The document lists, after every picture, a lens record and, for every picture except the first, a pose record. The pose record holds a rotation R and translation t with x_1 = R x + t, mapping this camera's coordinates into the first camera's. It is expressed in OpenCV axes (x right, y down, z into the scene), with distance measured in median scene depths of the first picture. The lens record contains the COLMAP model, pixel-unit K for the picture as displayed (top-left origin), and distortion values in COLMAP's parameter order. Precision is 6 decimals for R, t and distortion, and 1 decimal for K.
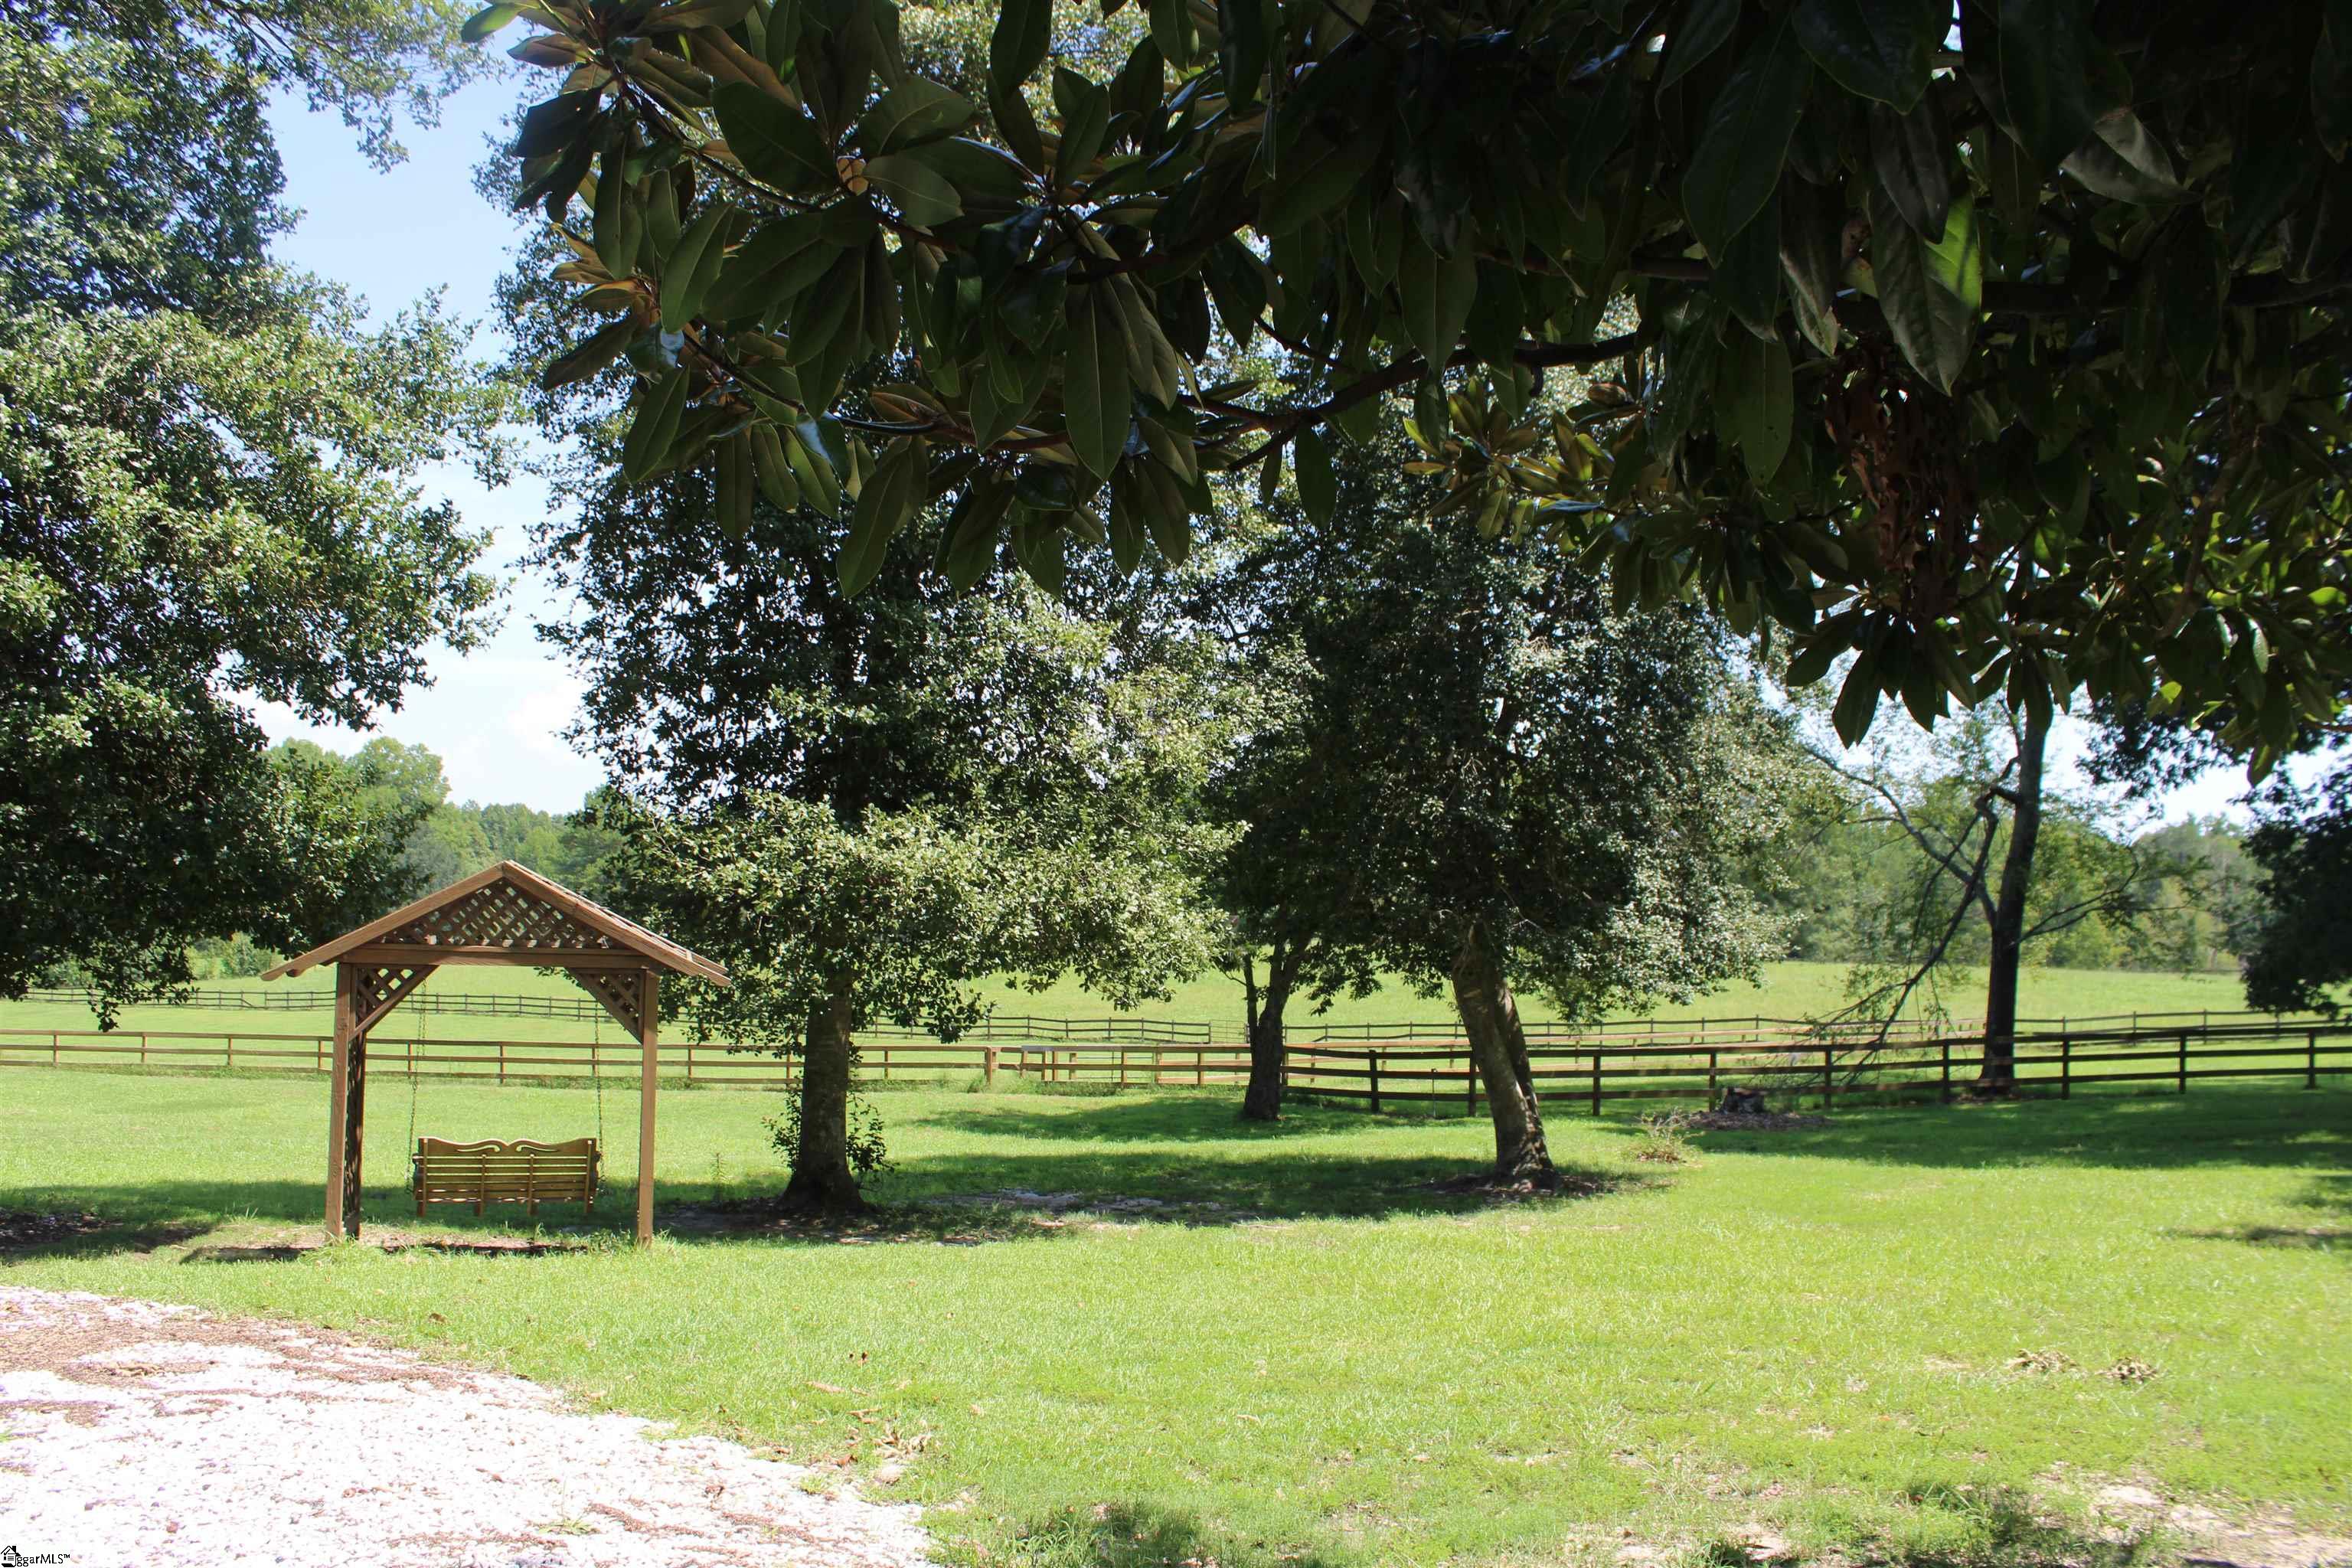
lens RADIAL K [[1956.0, 0, 1181.1], [0, 1956.0, 790.0], [0, 0, 1]] dist [-0.165446, 0.148840]
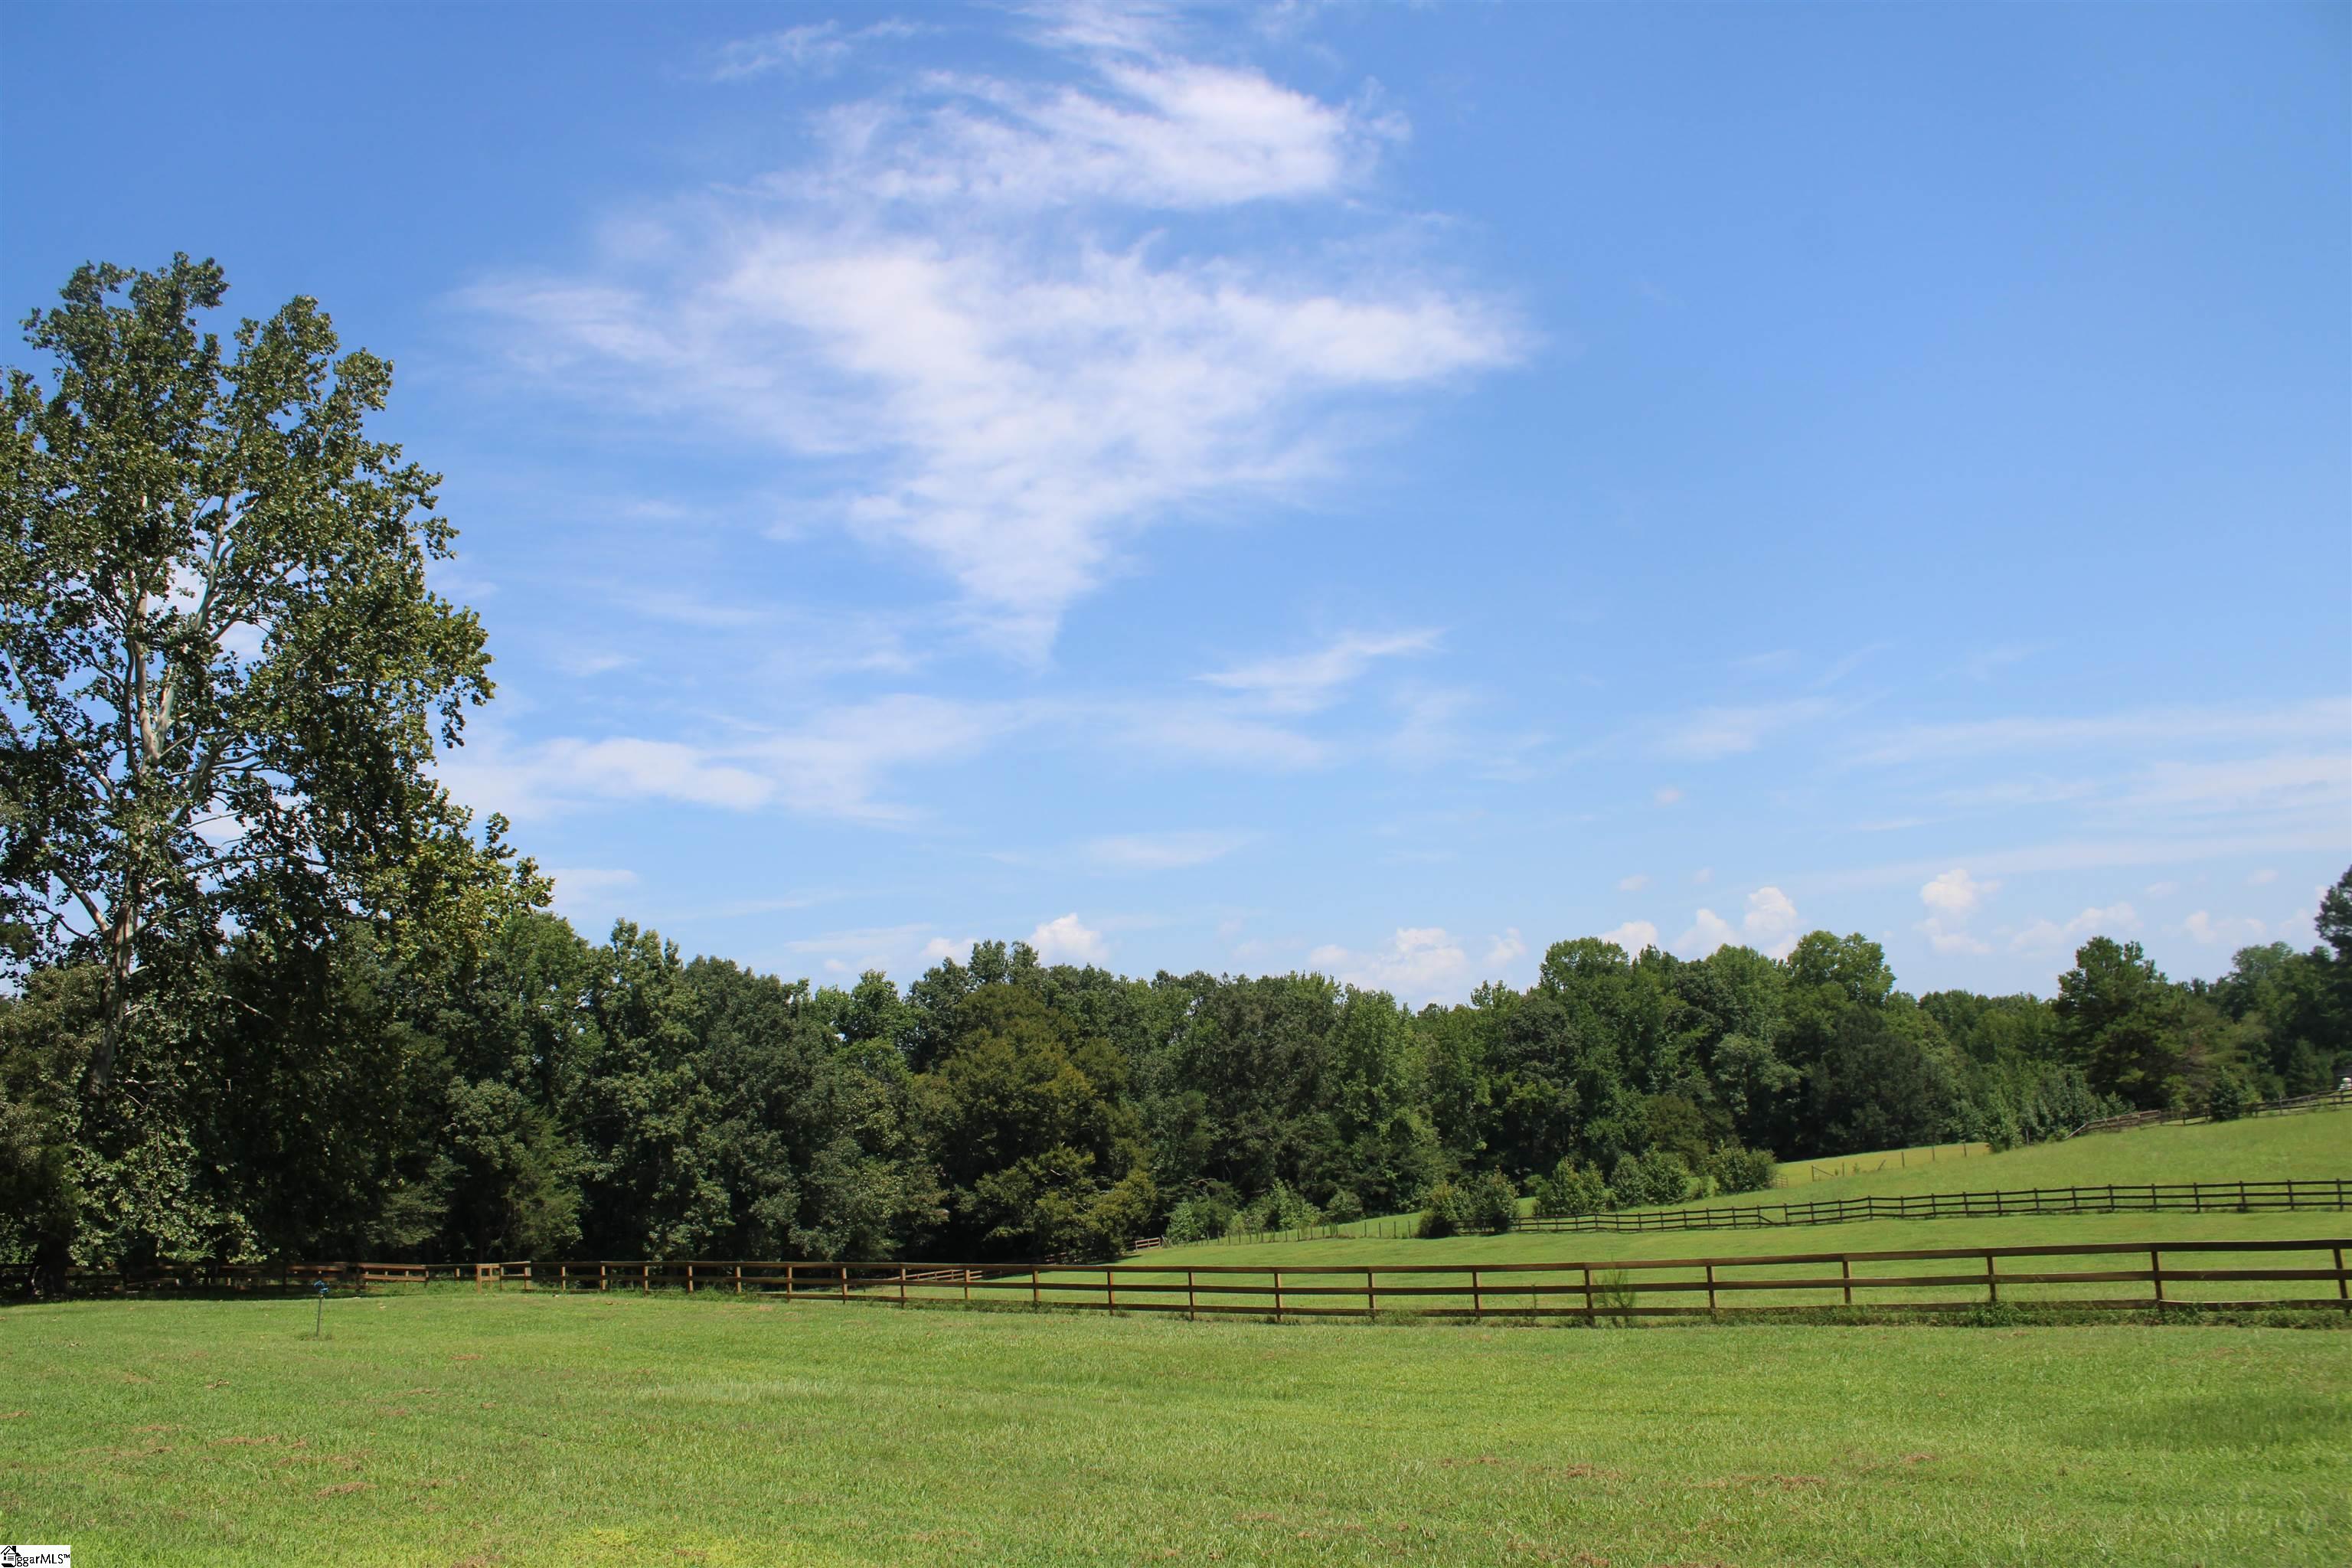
lens RADIAL K [[1946.6, 0, 1176.0], [0, 1946.6, 784.0], [0, 0, 1]] dist [-0.163905, 0.146429]
pose [[0.759753, -0.180573, -0.624635, -0.508366], [0.109769, 0.982495, -0.150511, 0.077086], [0.640879, 0.045786, 0.766275, 0.623301]]
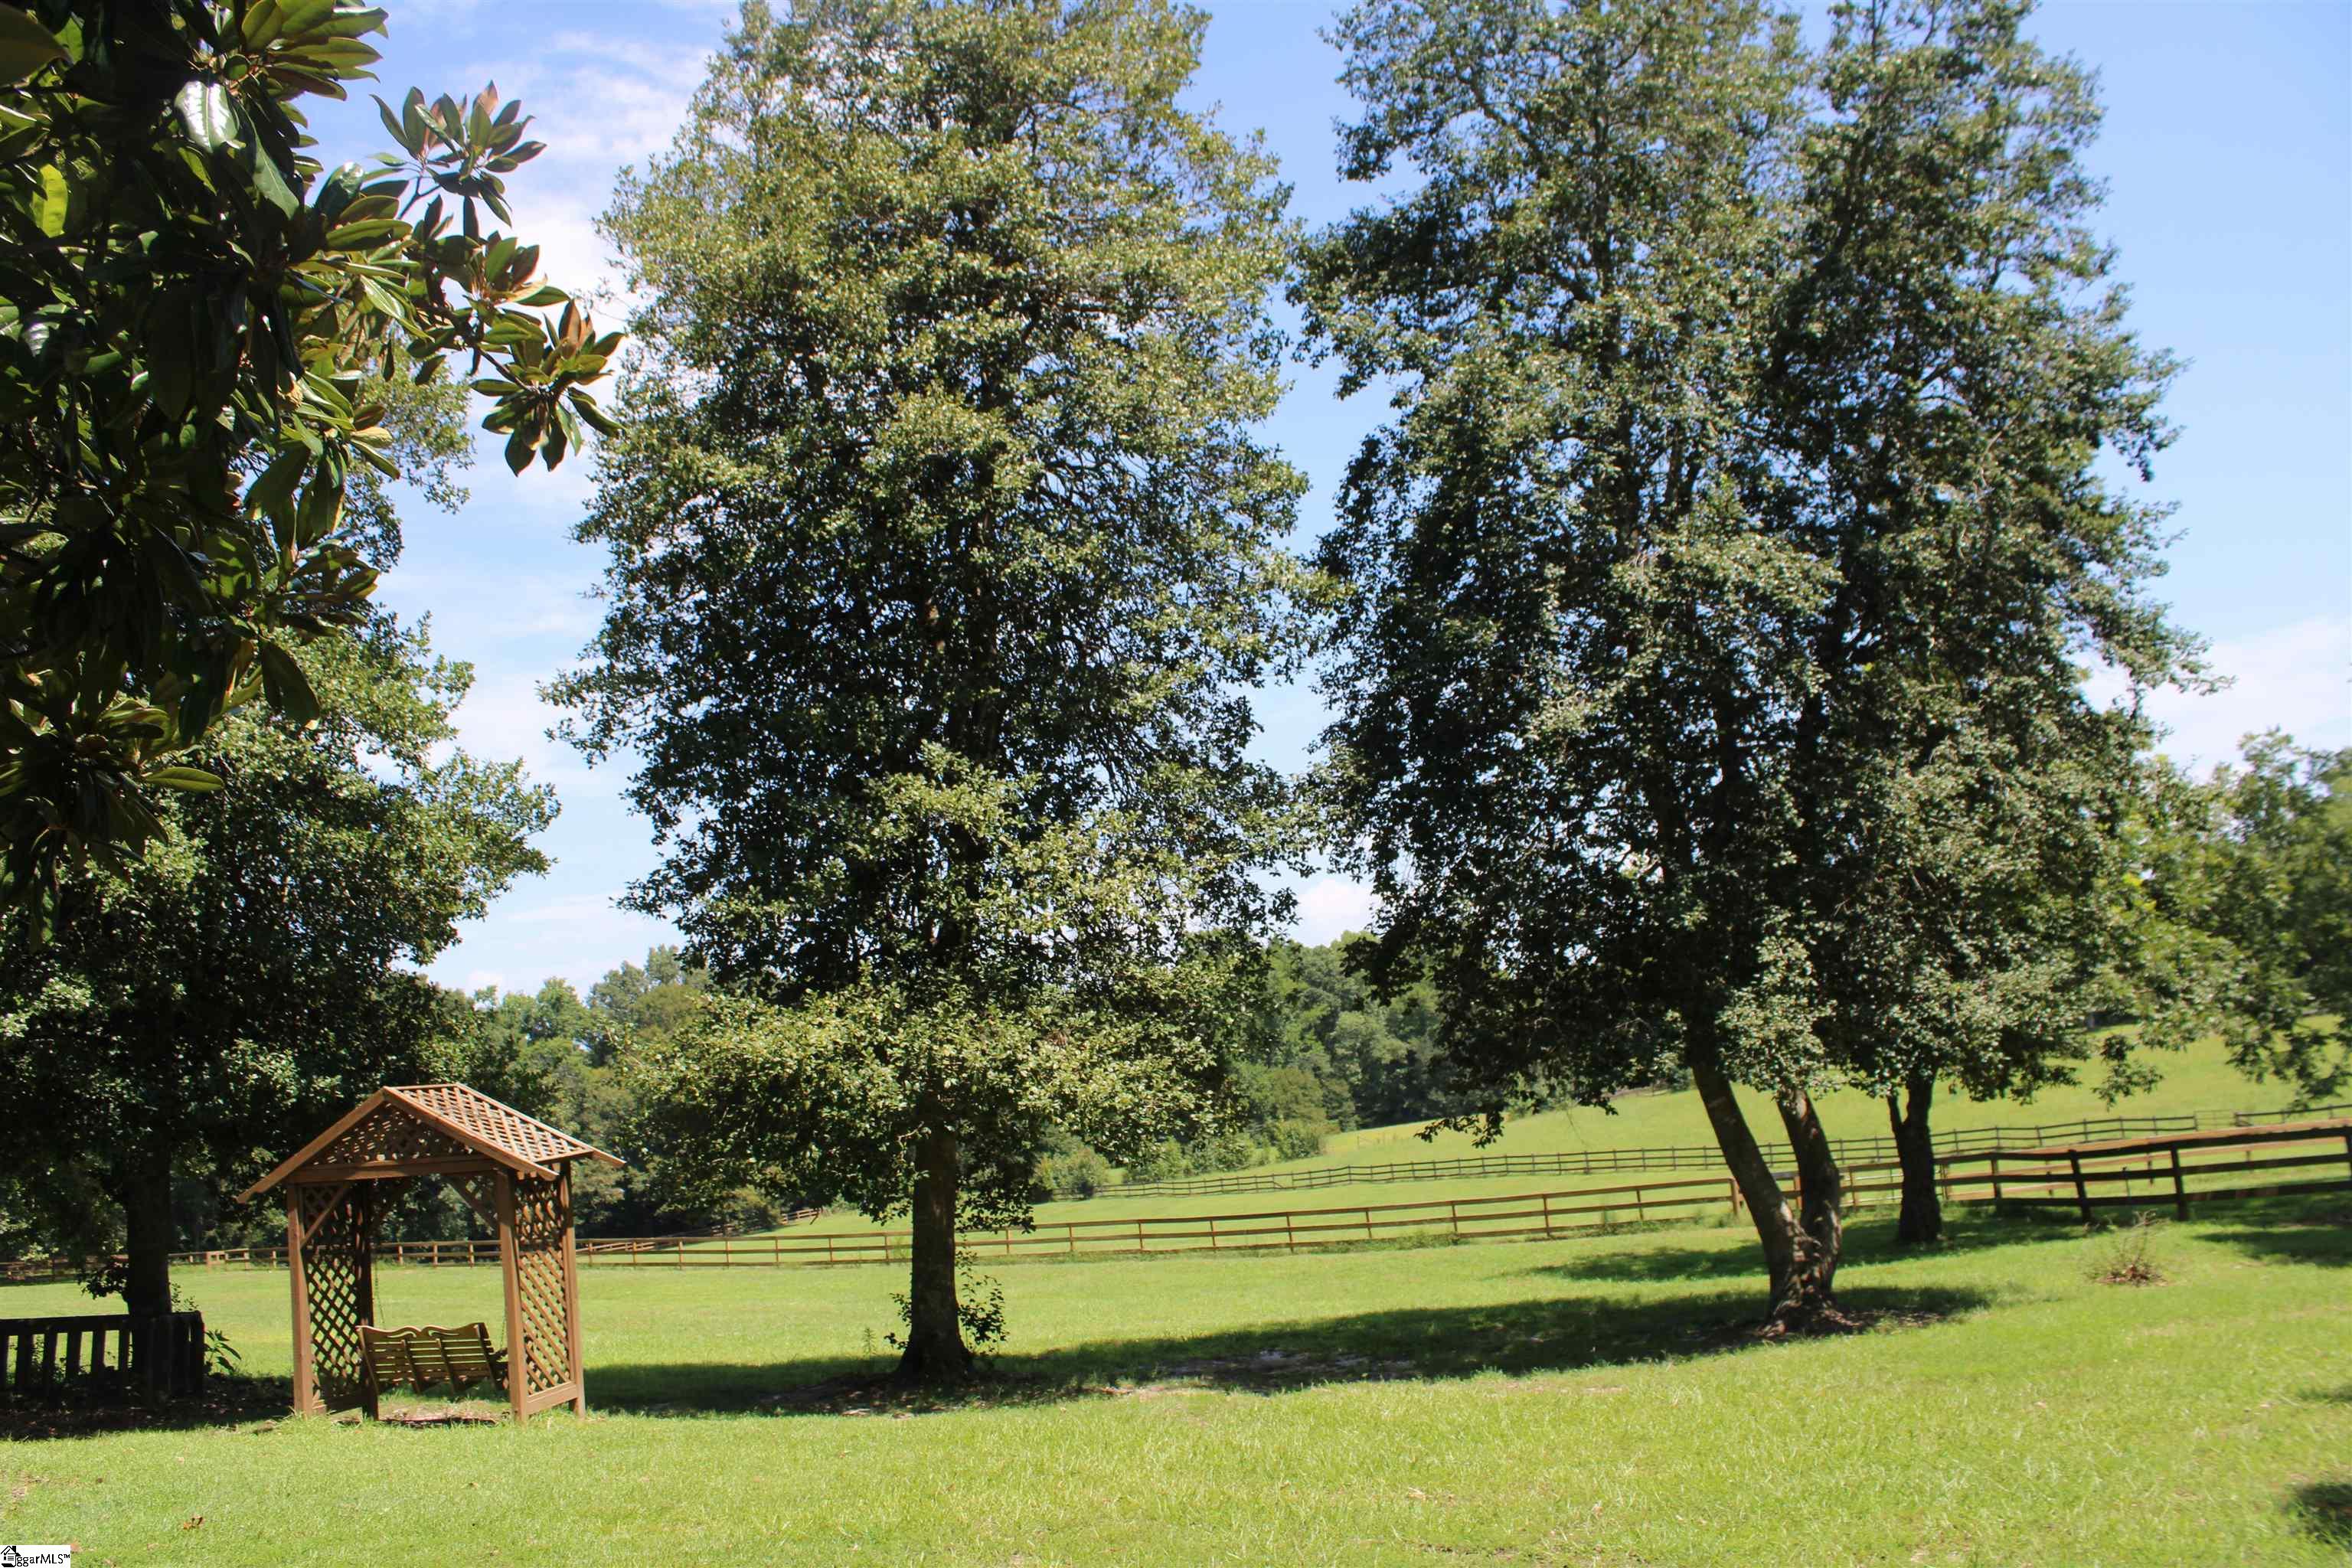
lens RADIAL K [[1946.6, 0, 1176.0], [0, 1946.6, 784.0], [0, 0, 1]] dist [-0.163905, 0.146429]
pose [[0.838890, -0.174420, -0.515597, 0.304275], [0.134790, 0.984332, -0.113680, 0.021546], [0.527347, 0.025868, 0.849256, 0.110266]]
